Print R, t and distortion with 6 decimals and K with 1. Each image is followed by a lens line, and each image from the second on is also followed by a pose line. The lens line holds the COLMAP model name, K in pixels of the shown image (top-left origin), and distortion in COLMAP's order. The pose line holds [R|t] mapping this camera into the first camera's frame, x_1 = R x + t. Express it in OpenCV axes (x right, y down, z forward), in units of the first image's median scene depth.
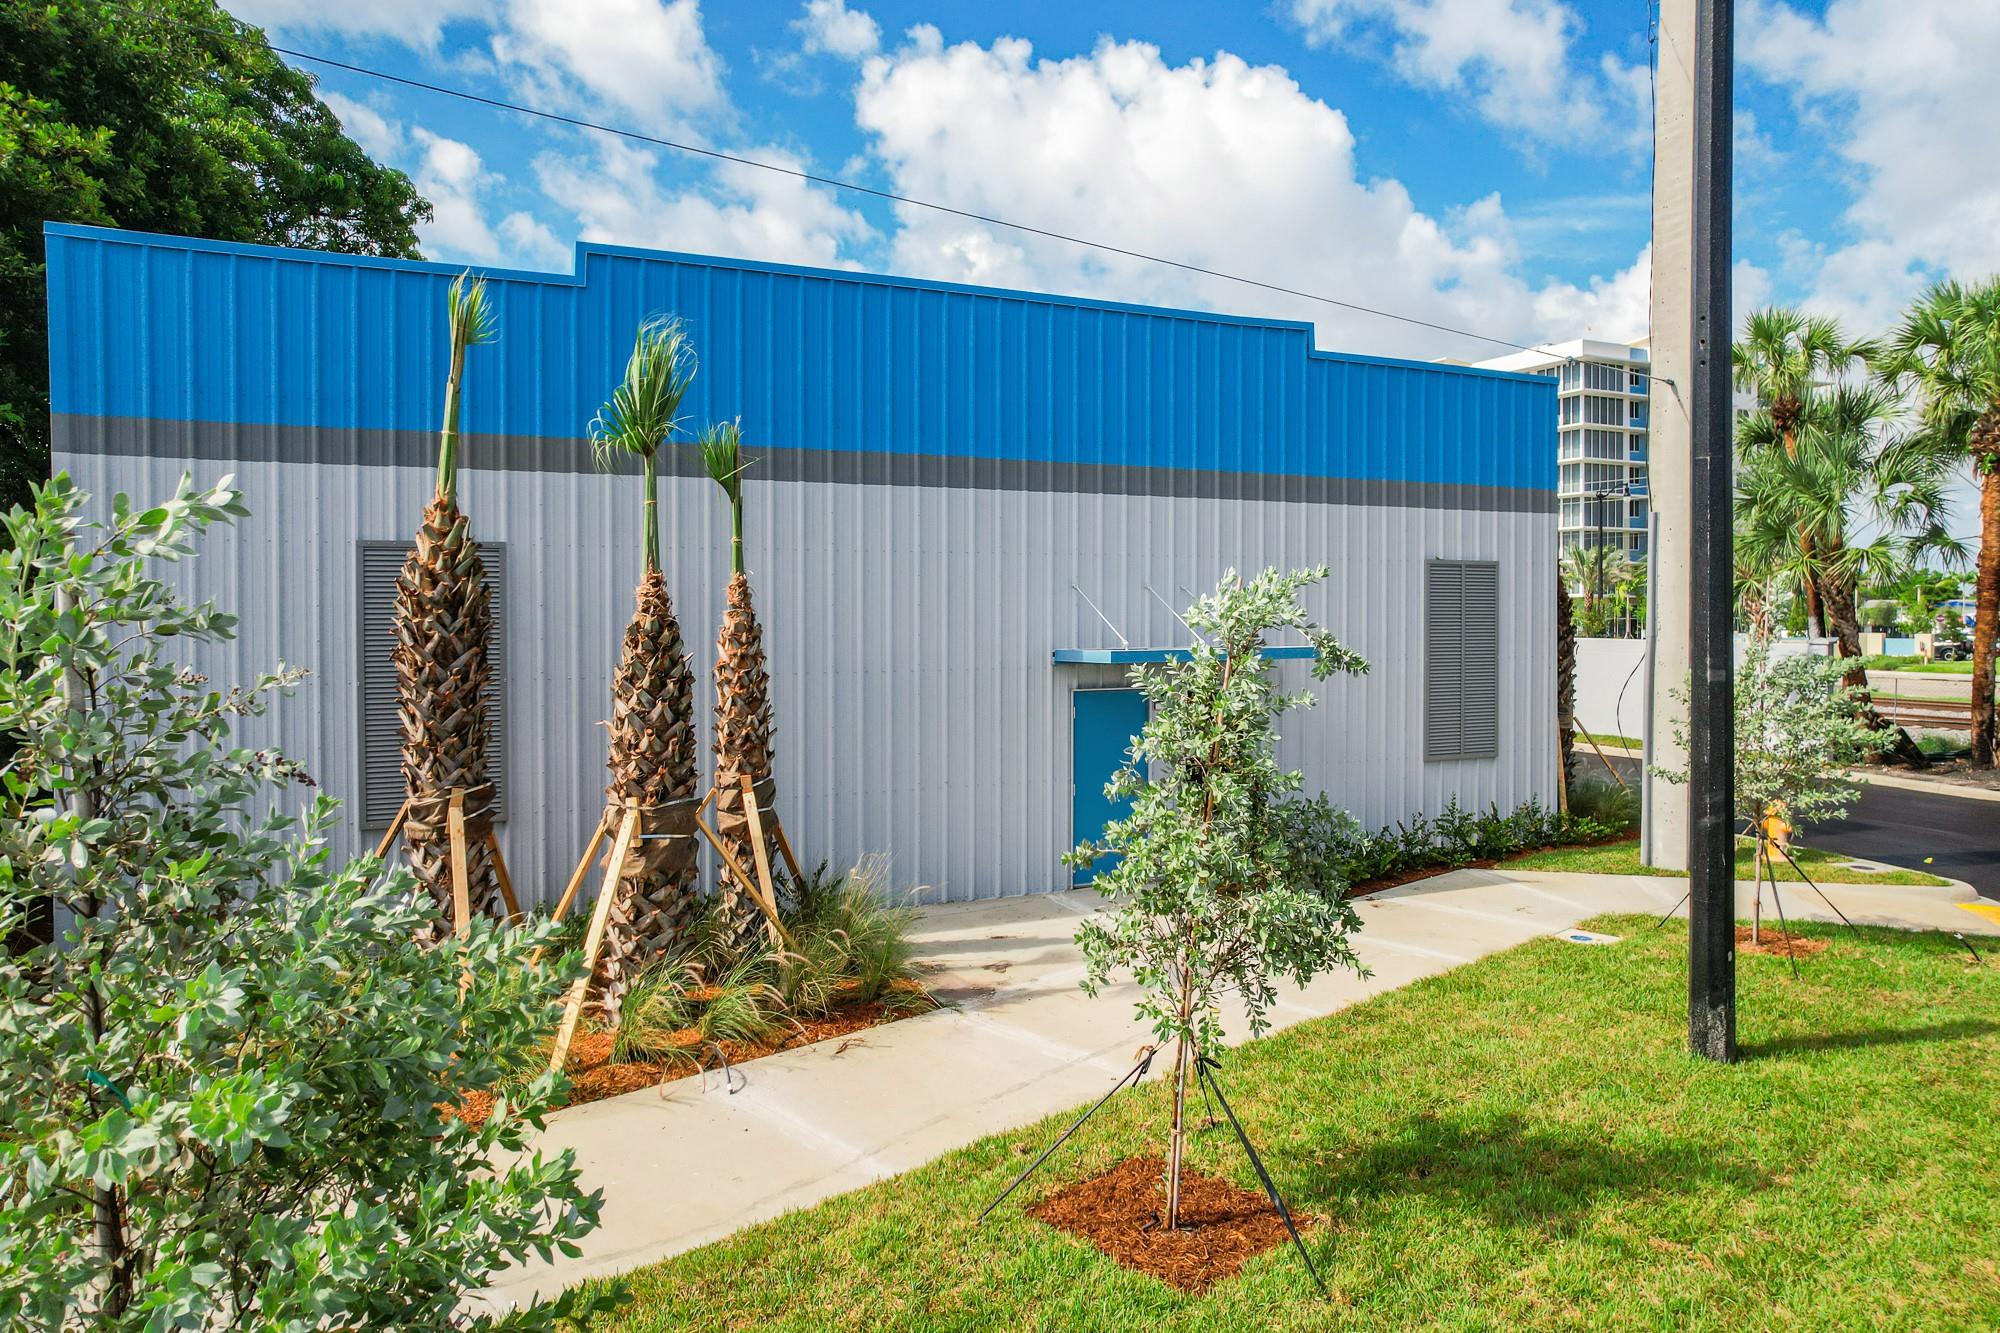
lens RADIAL K [[1275.5, 0, 1005.2], [0, 1275.5, 749.3], [0, 0, 1]] dist [-0.027727, 0.001786]
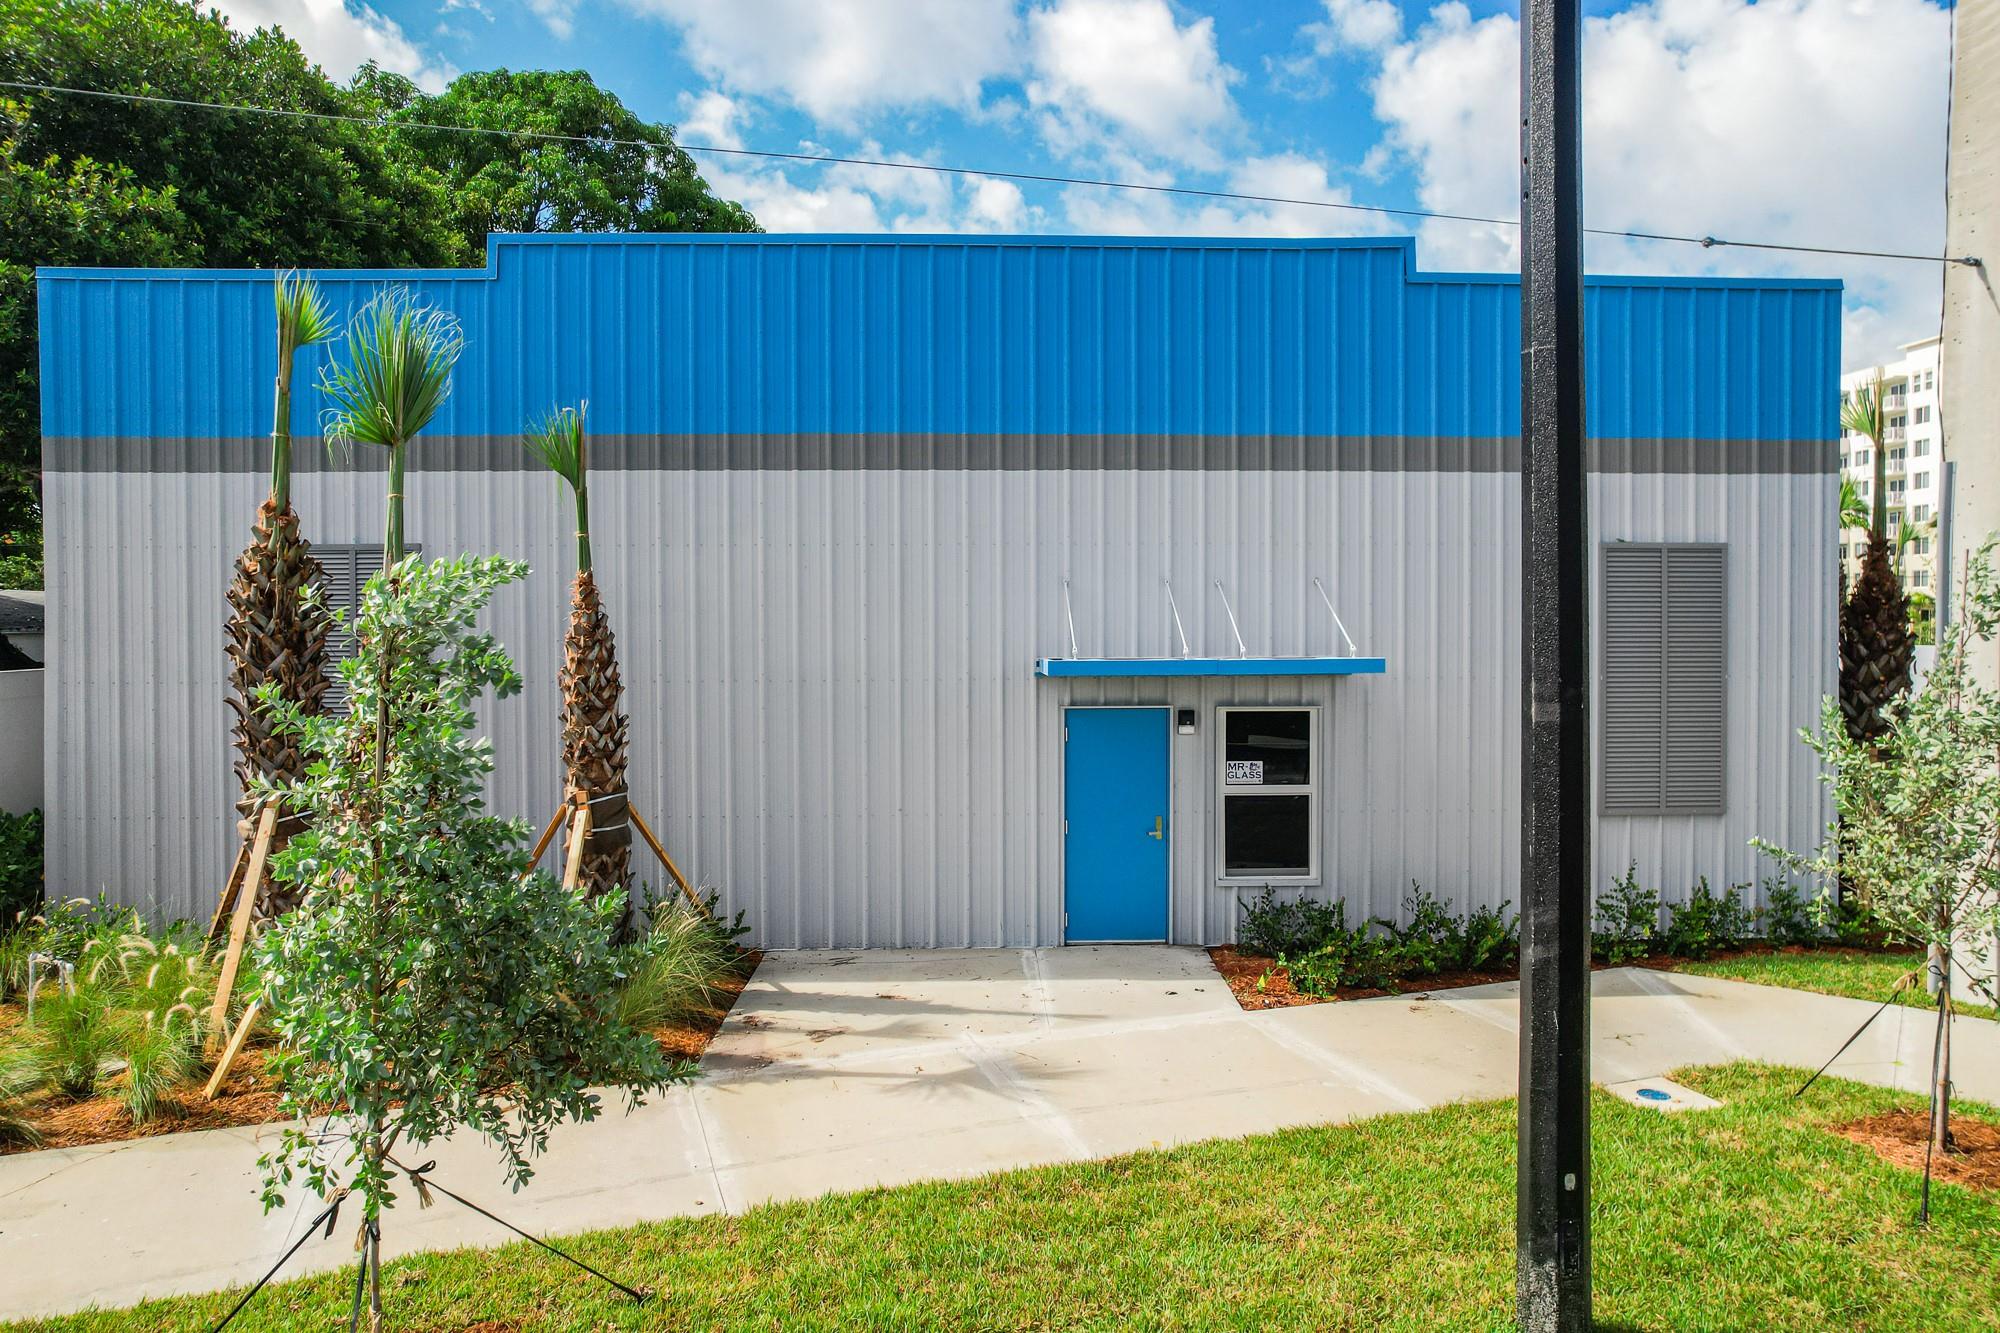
lens RADIAL K [[1288.5, 0, 996.3], [0, 1288.5, 731.9], [0, 0, 1]] dist [-0.064265, 0.068313]
pose [[0.922177, 0.032735, -0.385381, 0.346318], [-0.040630, 0.999098, -0.012358, -0.018335], [0.384629, 0.027054, 0.922675, 0.214057]]
